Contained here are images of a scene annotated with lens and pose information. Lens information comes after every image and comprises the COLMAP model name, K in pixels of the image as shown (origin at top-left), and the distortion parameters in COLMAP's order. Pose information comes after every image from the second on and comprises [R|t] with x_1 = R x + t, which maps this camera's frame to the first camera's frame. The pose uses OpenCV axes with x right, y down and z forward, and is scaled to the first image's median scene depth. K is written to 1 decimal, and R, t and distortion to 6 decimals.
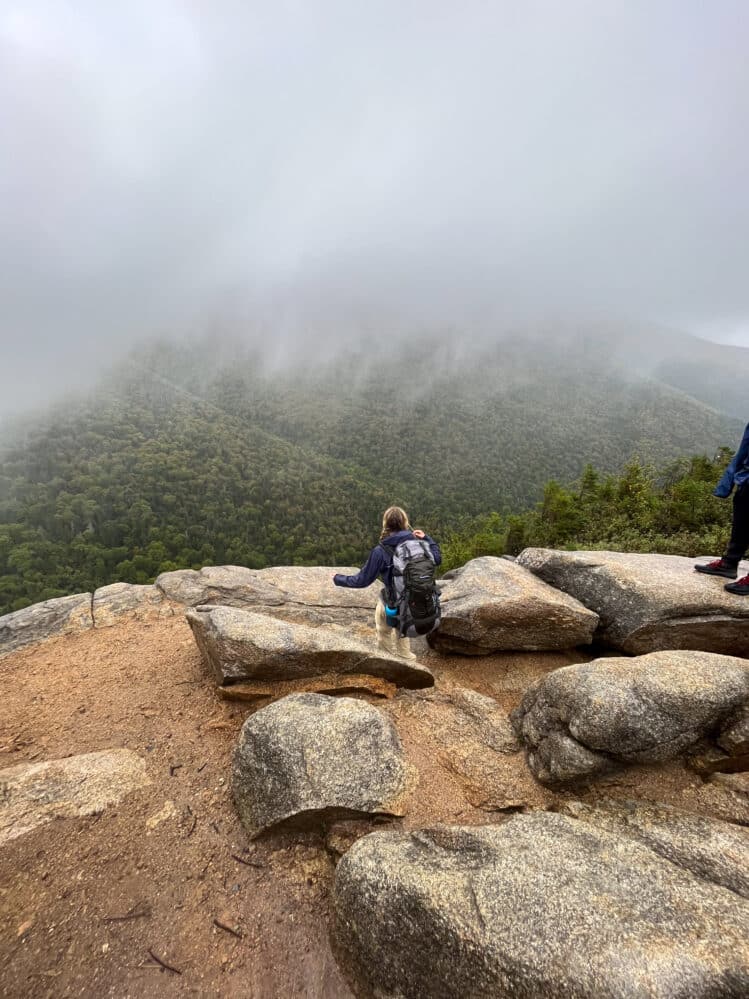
lens RADIAL K [[403.4, 0, 374.5], [0, 403.4, 499.5], [0, 0, 1]] dist [-0.001683, -0.000231]
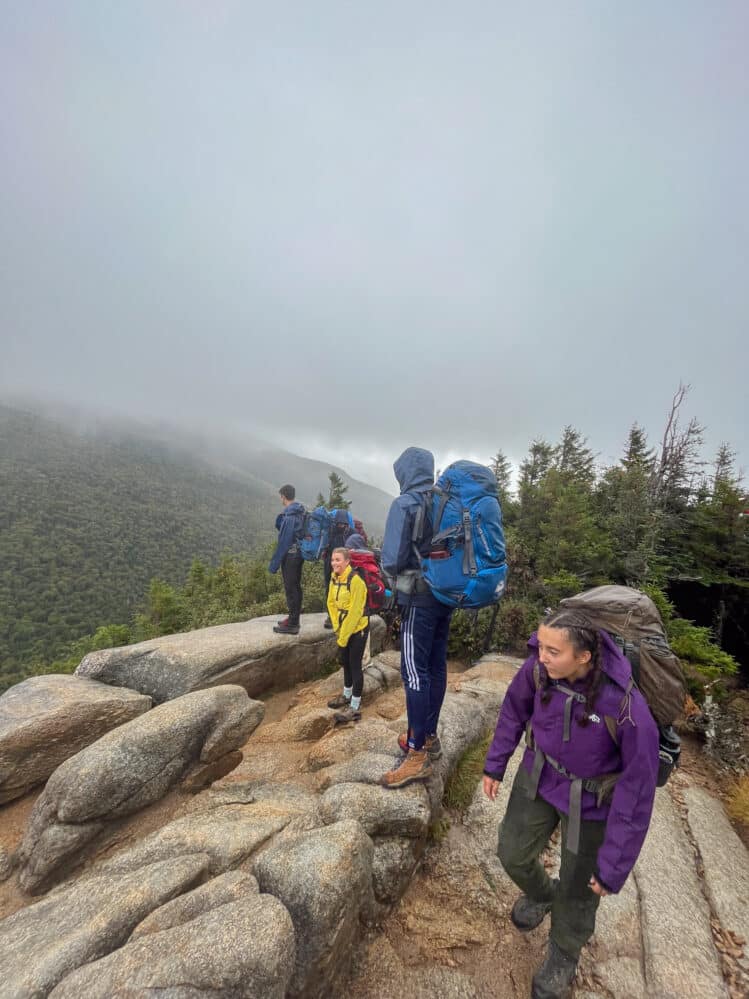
lens RADIAL K [[403.4, 0, 374.5], [0, 403.4, 499.5], [0, 0, 1]] dist [-0.001683, -0.000231]
pose [[0.654817, -0.016832, 0.755600, 0.049639], [0.197941, 0.968675, -0.149961, 0.019521], [-0.729406, 0.247761, 0.637637, -0.091914]]
